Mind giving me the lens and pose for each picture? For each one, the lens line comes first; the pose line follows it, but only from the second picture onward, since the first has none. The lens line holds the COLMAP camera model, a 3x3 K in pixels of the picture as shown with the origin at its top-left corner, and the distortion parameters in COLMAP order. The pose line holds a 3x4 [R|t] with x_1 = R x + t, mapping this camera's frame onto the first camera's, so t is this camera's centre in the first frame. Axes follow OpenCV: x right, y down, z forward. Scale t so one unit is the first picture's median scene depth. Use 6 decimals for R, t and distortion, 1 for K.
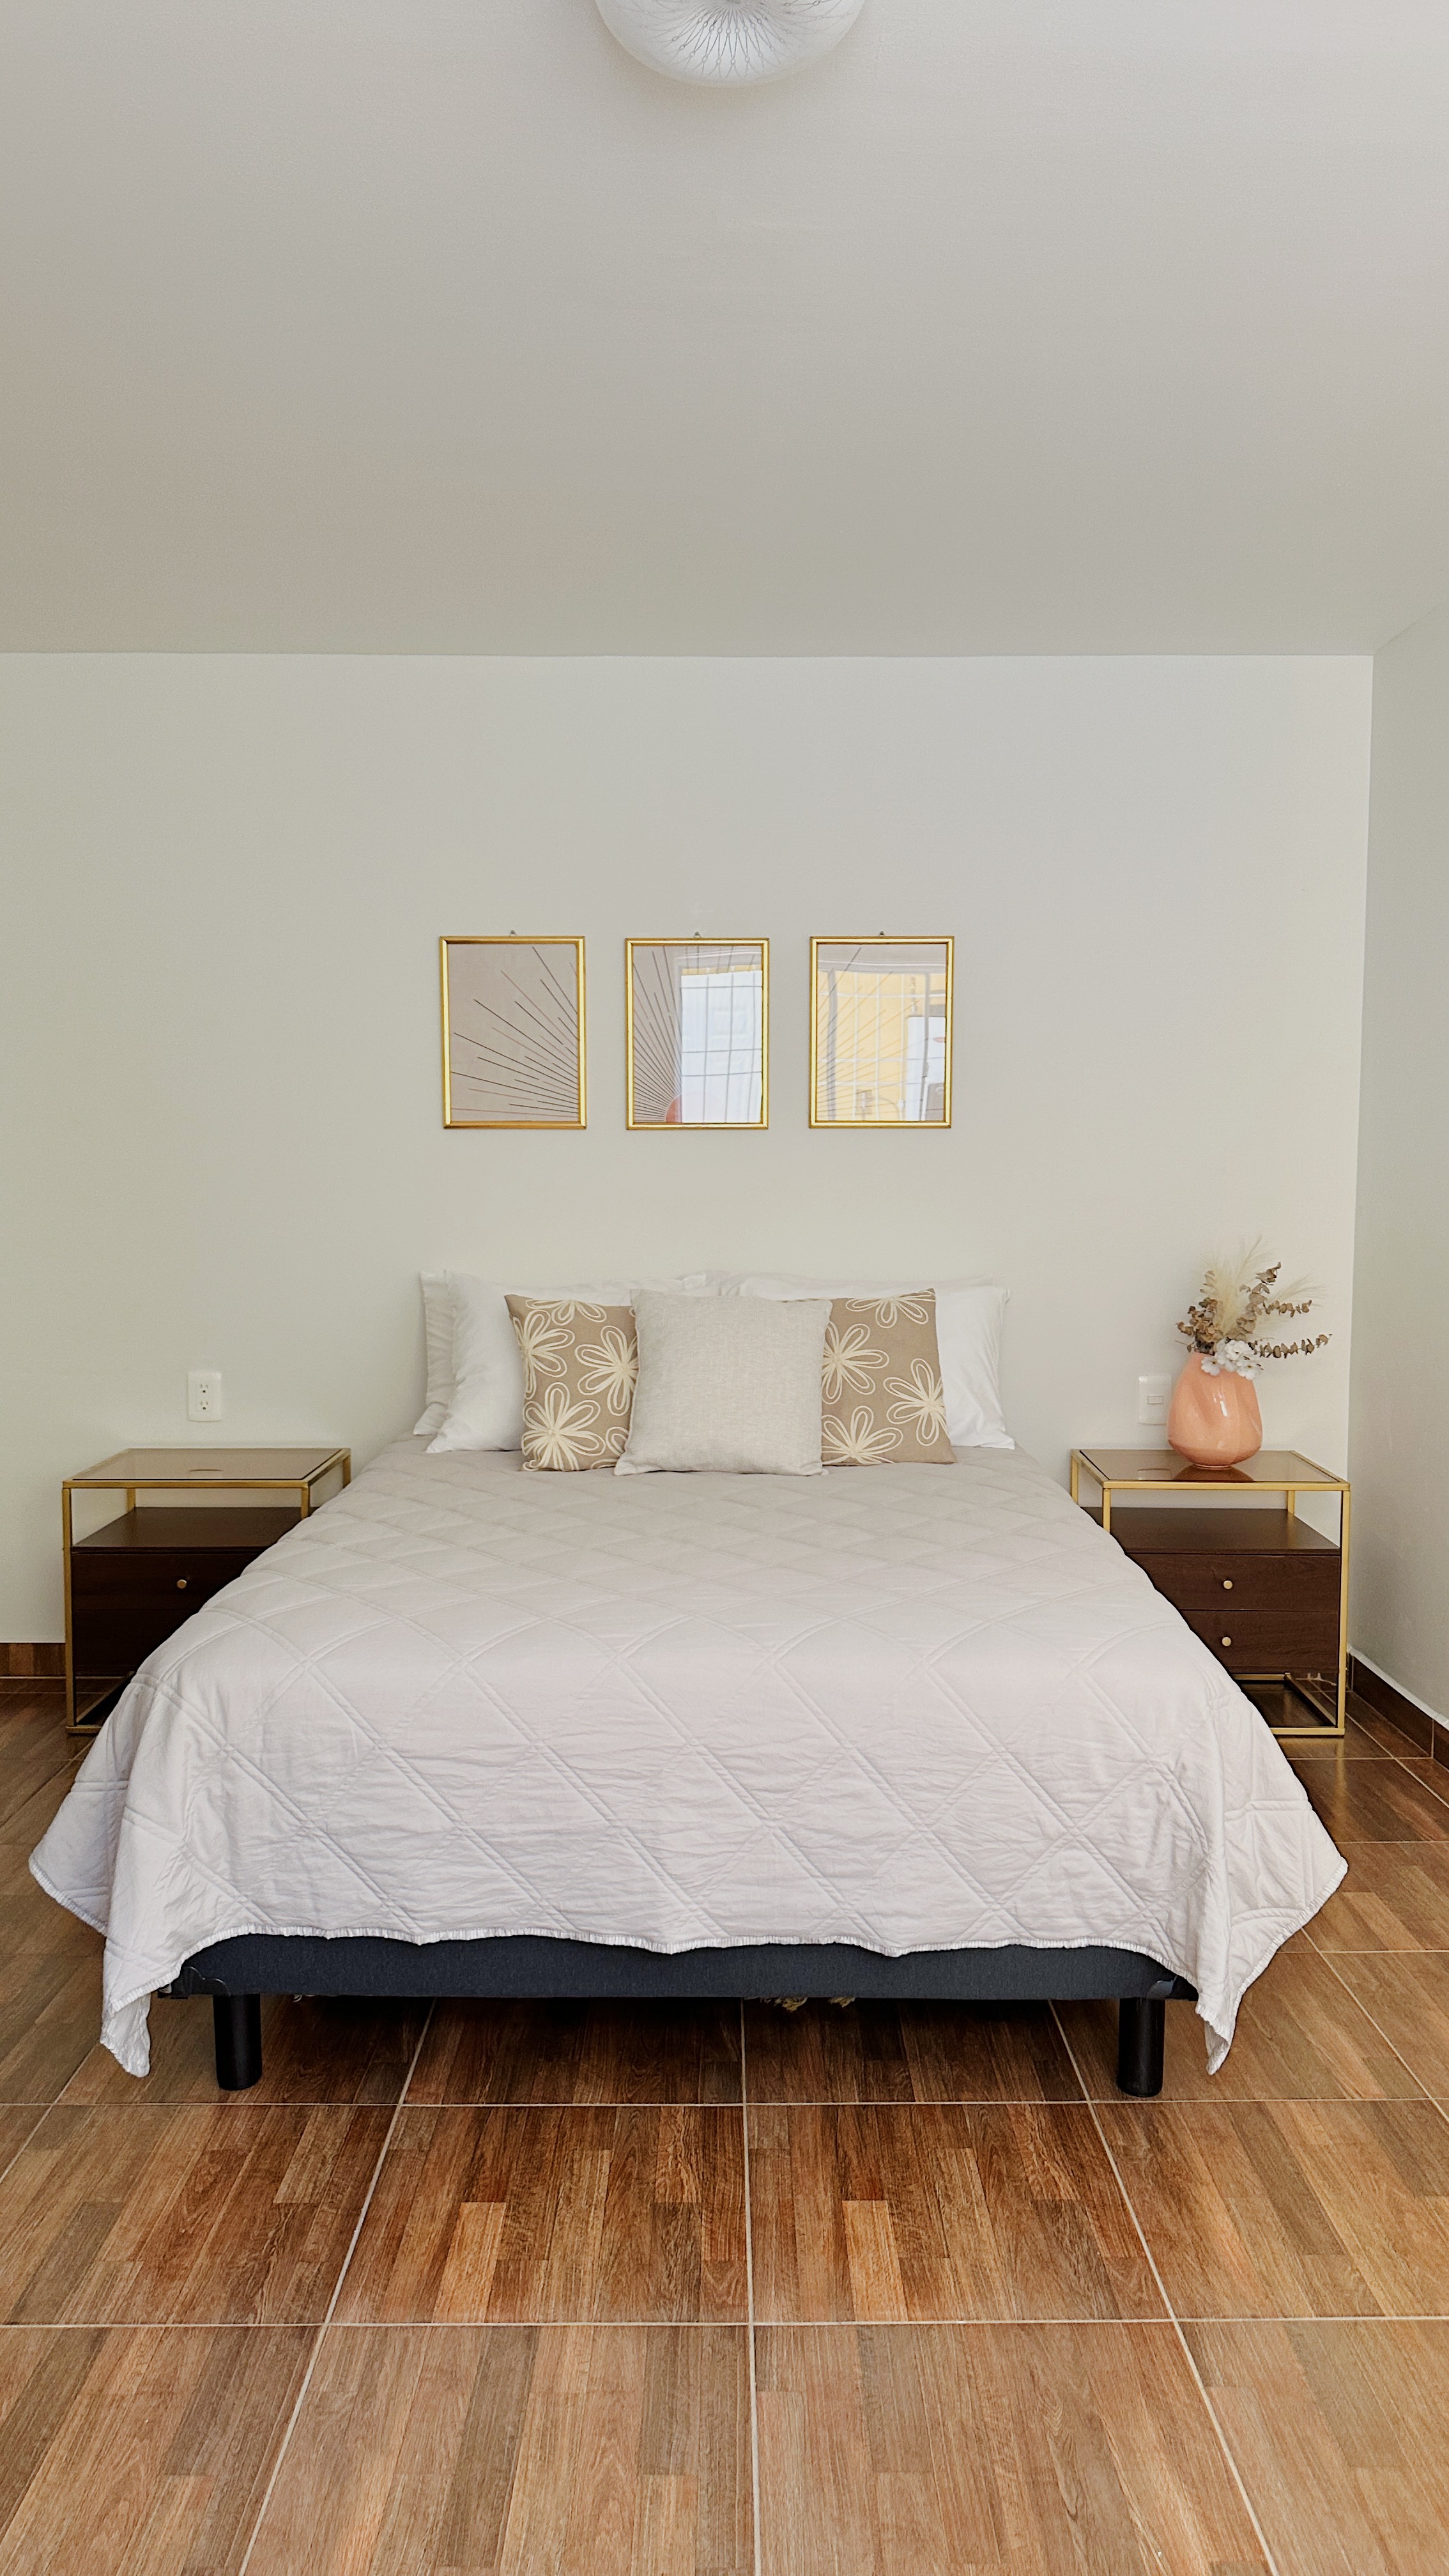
lens RADIAL K [[1815.2, 0, 735.3], [0, 1815.2, 1277.0], [0, 0, 1]] dist [0.078397, -0.091245]
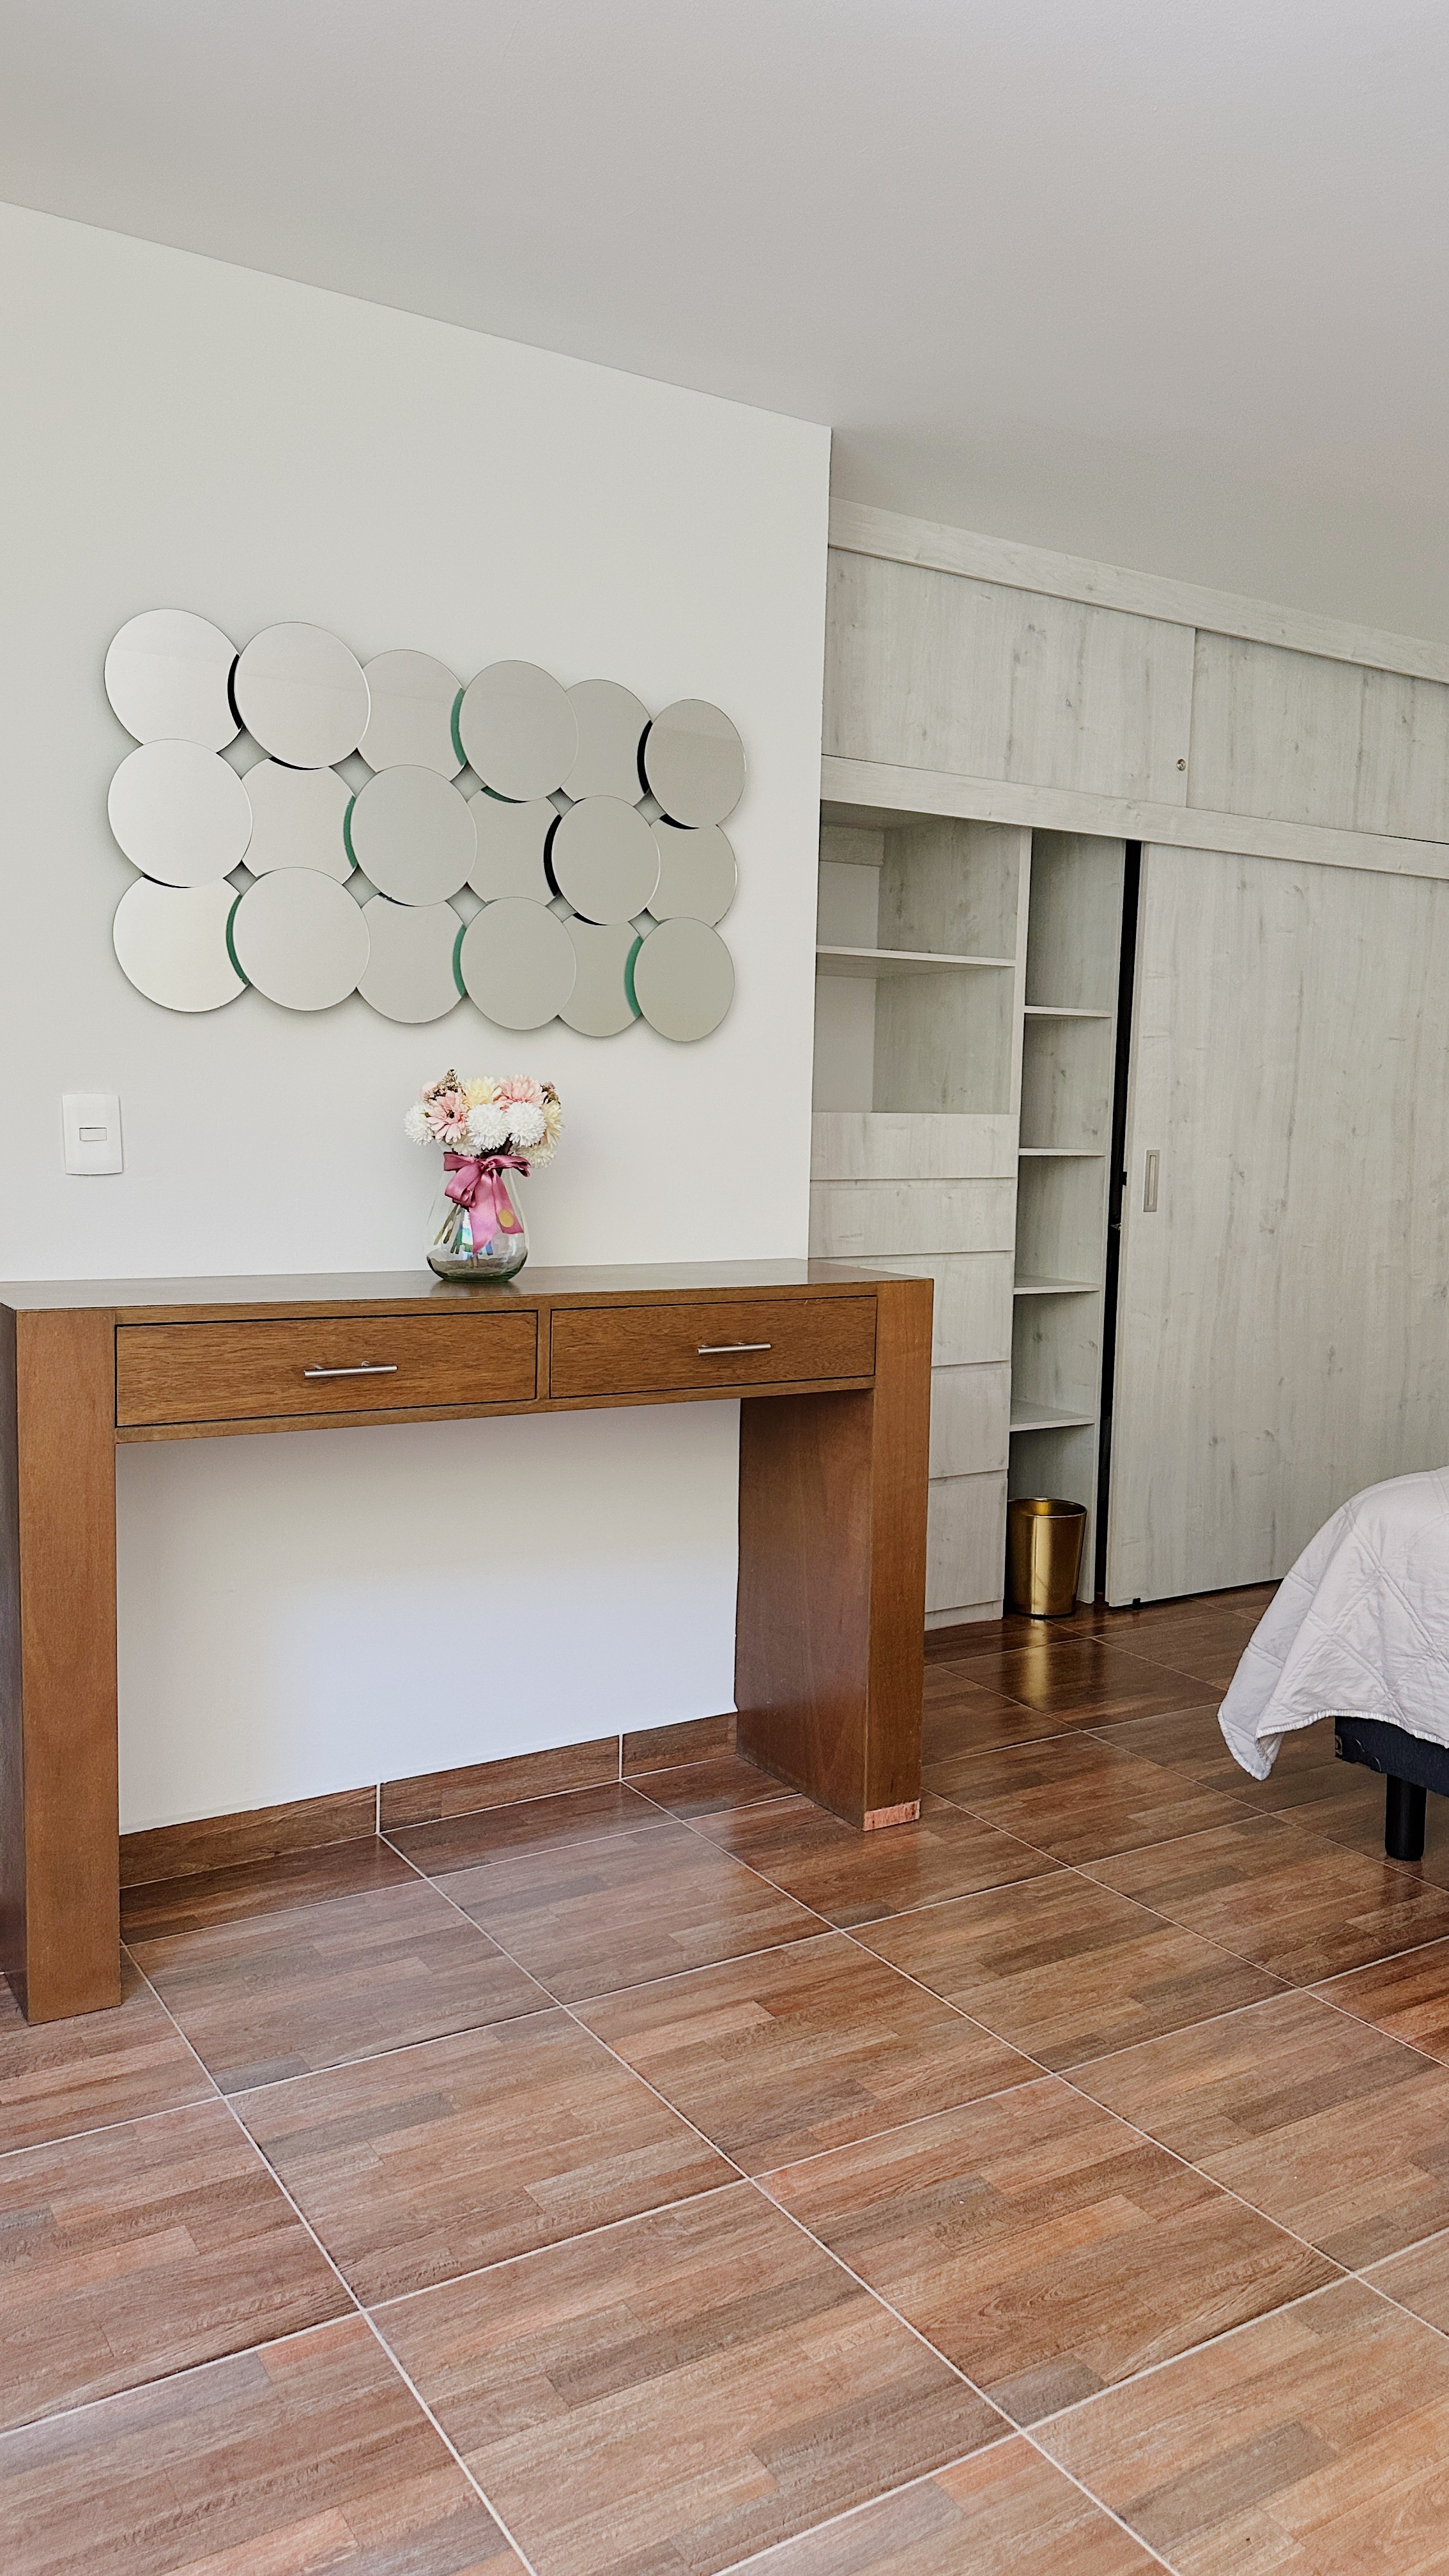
lens RADIAL K [[1815.2, 0, 708.5], [0, 1815.2, 1294.3], [0, 0, 1]] dist [0.078397, -0.091245]
pose [[0.520412, 0.098484, -0.848217, 0.409513], [-0.078281, 0.994646, 0.067457, 0.021312], [0.850319, 0.031294, 0.525336, -0.027859]]
